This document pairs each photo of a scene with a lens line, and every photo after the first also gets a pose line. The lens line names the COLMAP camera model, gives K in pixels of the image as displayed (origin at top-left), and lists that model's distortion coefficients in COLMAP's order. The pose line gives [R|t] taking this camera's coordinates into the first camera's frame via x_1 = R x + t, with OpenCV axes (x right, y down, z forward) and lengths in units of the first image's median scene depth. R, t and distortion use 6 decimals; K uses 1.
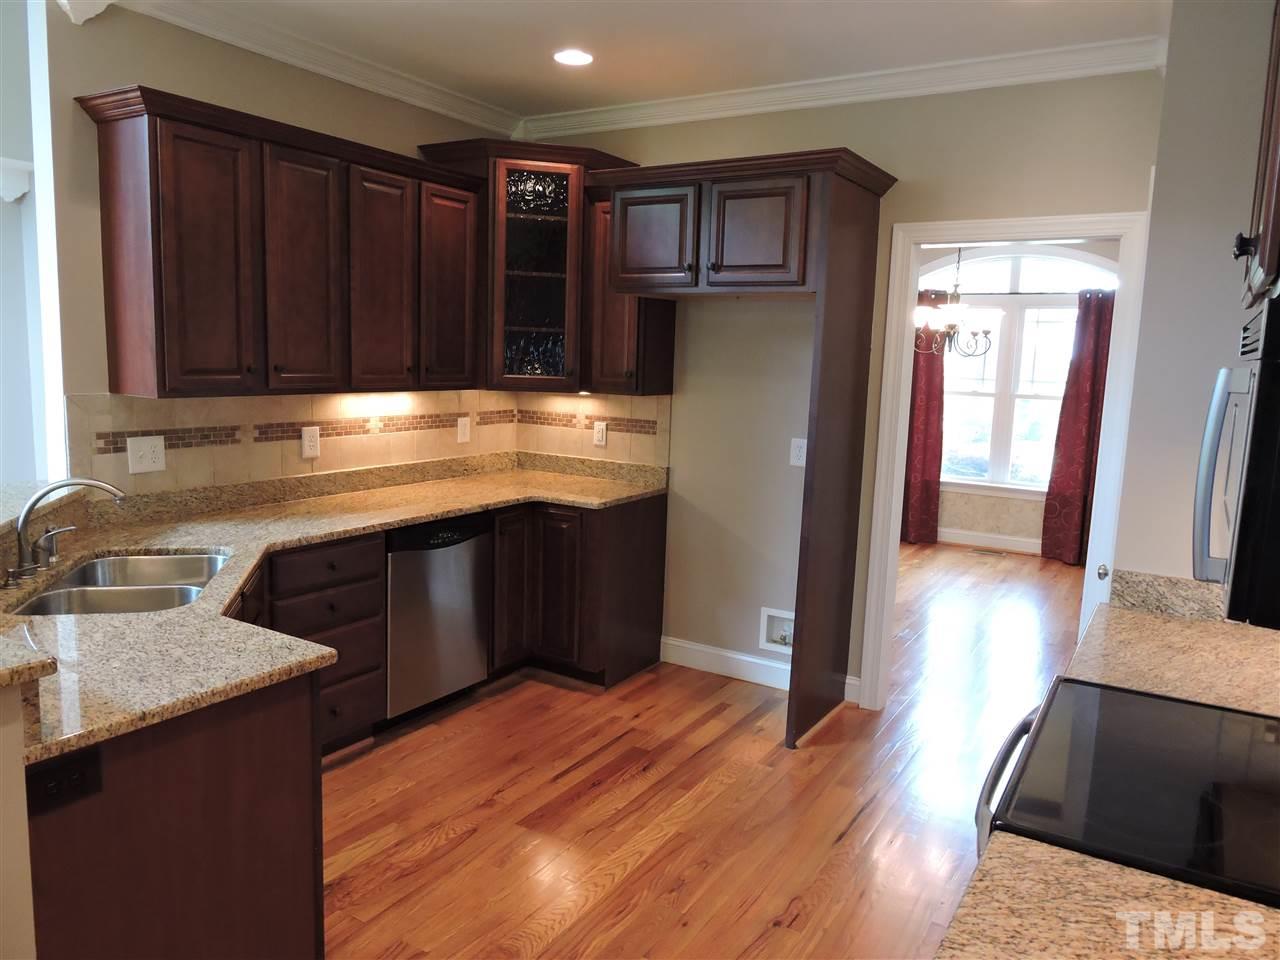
lens RADIAL K [[908.7, 0, 642.5], [0, 908.7, 482.9], [0, 0, 1]] dist [-0.002344, -0.006484]
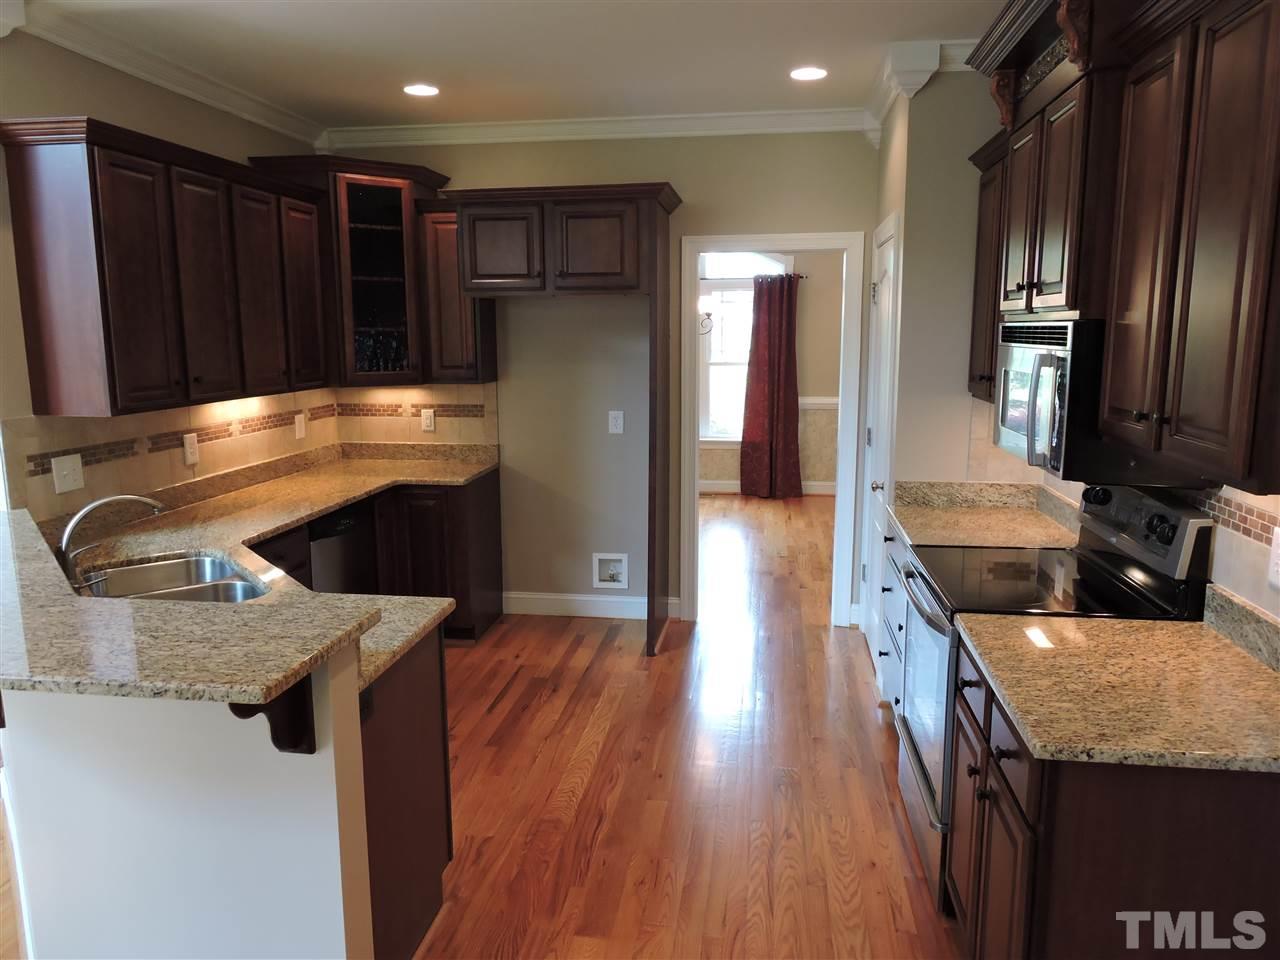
lens RADIAL K [[908.7, 0, 644.2], [0, 908.7, 482.6], [0, 0, 1]] dist [-0.002344, -0.006484]
pose [[0.916436, -0.103112, 0.386668, -0.305169], [0.091819, 0.994637, 0.047619, -0.008874], [-0.389504, -0.008136, 0.920989, -0.155066]]
